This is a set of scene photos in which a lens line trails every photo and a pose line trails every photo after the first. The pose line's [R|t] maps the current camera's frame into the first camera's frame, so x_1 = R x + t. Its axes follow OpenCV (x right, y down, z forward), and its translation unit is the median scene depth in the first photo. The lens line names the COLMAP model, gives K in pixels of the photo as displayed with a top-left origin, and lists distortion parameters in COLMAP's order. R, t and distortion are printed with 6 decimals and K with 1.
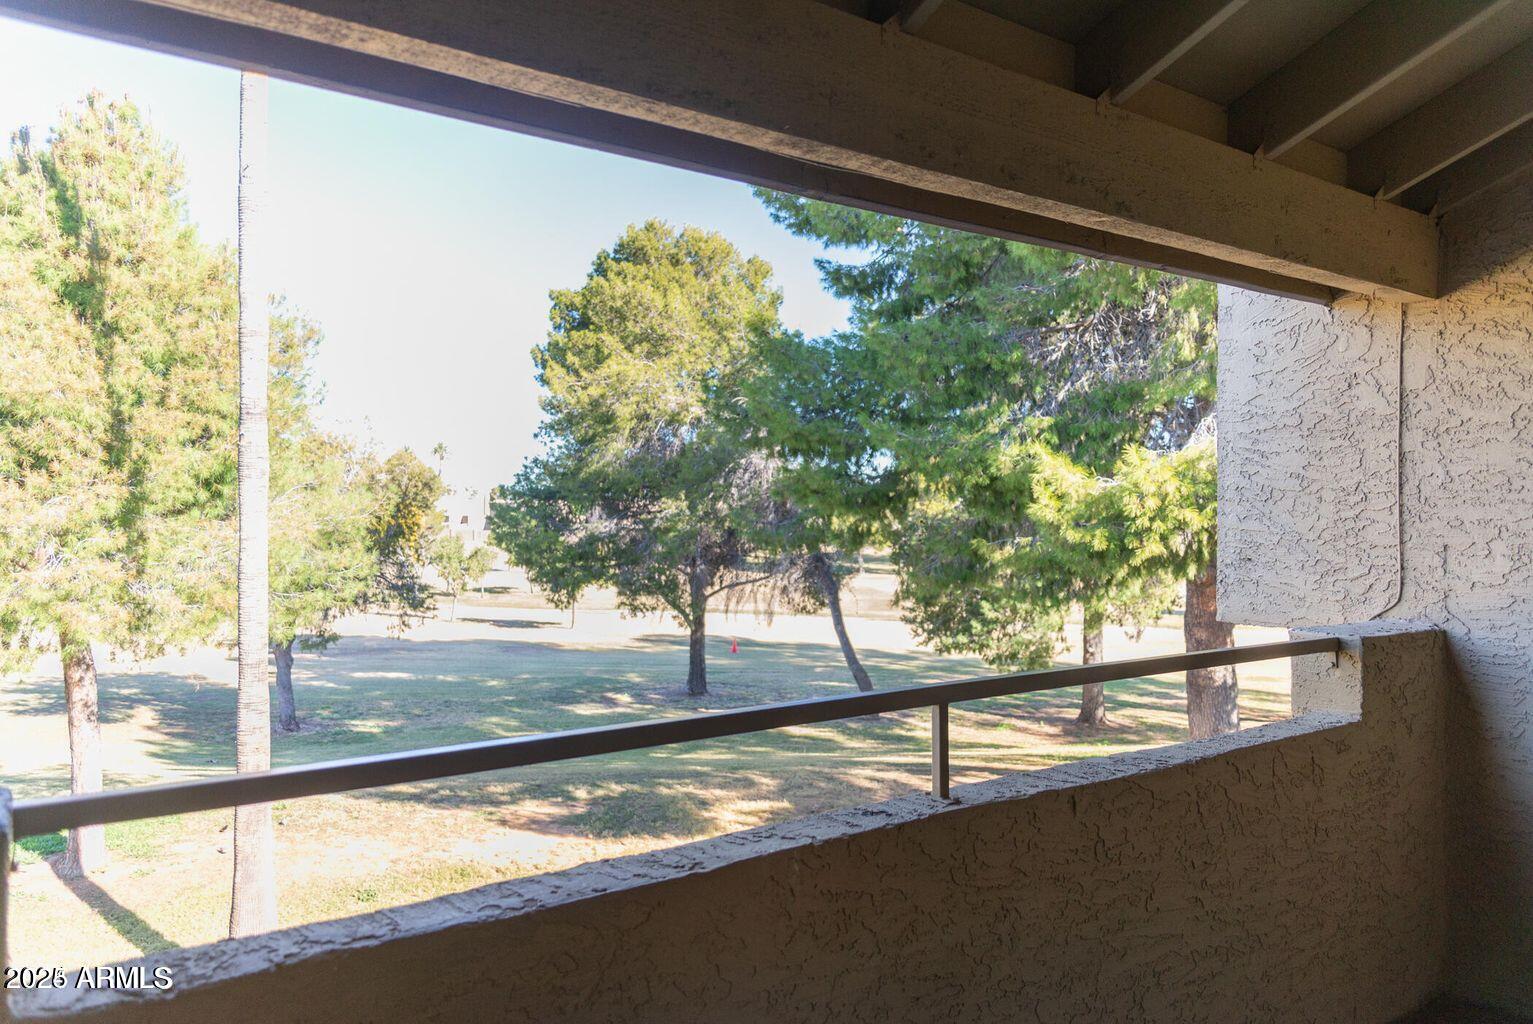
lens RADIAL K [[1051.7, 0, 766.5], [0, 1051.7, 512.0], [0, 0, 1]] dist [-0.001143, -0.052143]
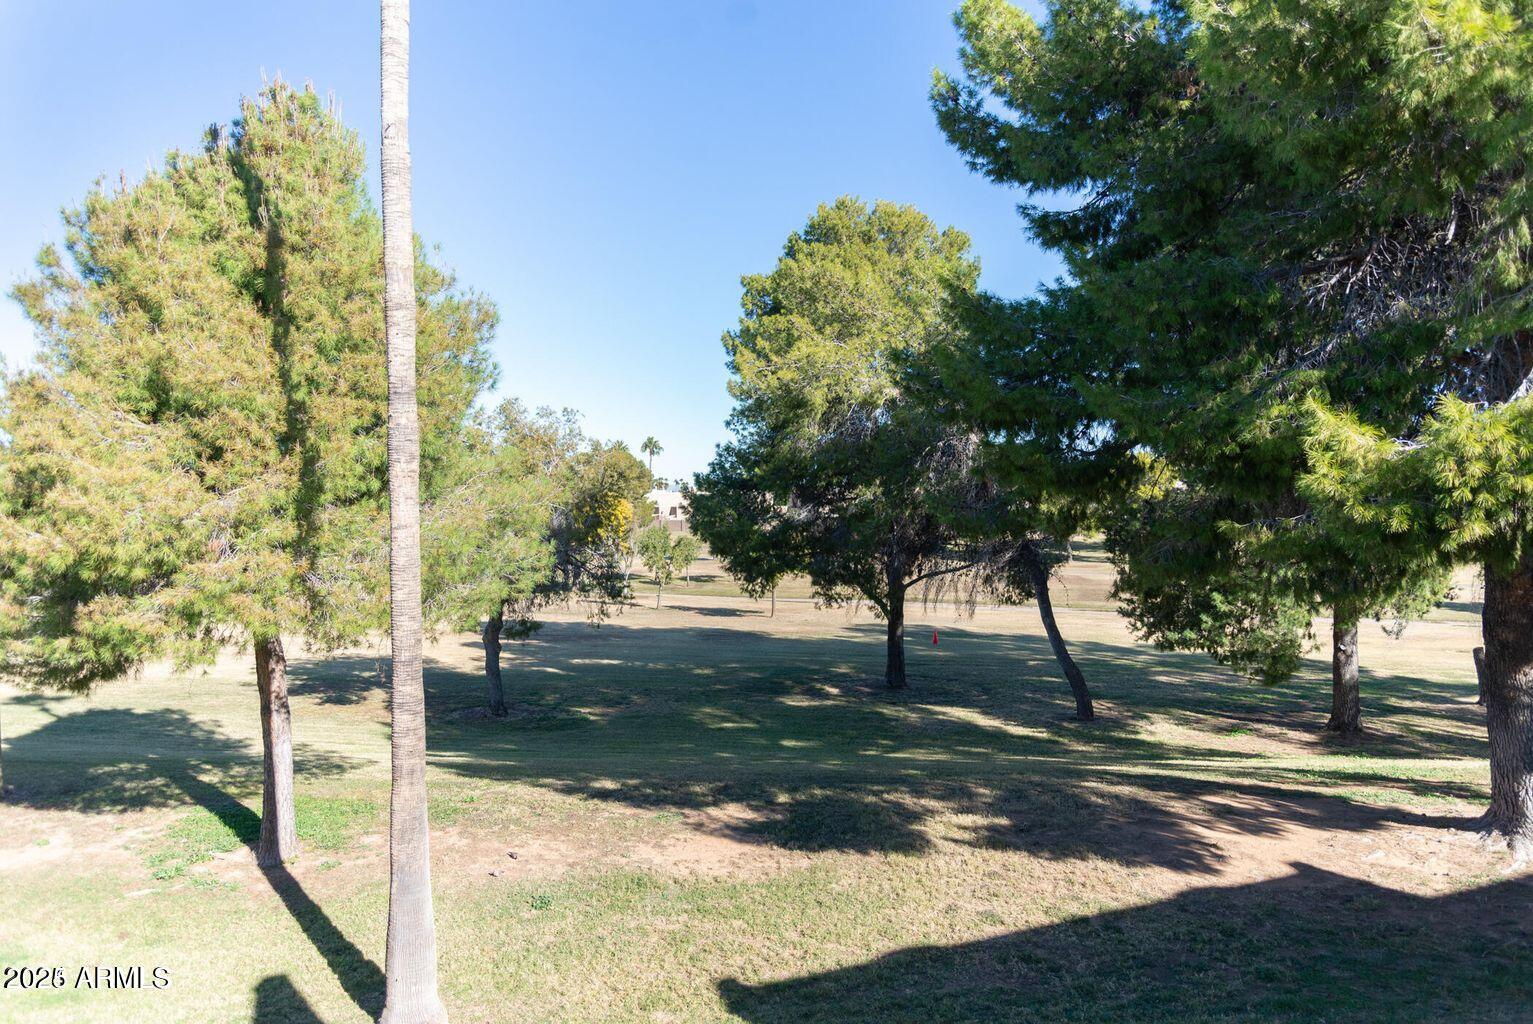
lens RADIAL K [[1013.6, 0, 766.5], [0, 1013.6, 512.0], [0, 0, 1]] dist [0.024755, -0.056973]
pose [[0.980558, -0.011992, -0.195865, 0.003145], [0.013767, 0.999876, 0.007704, 0.006096], [0.195748, -0.010251, 0.980601, 0.110949]]
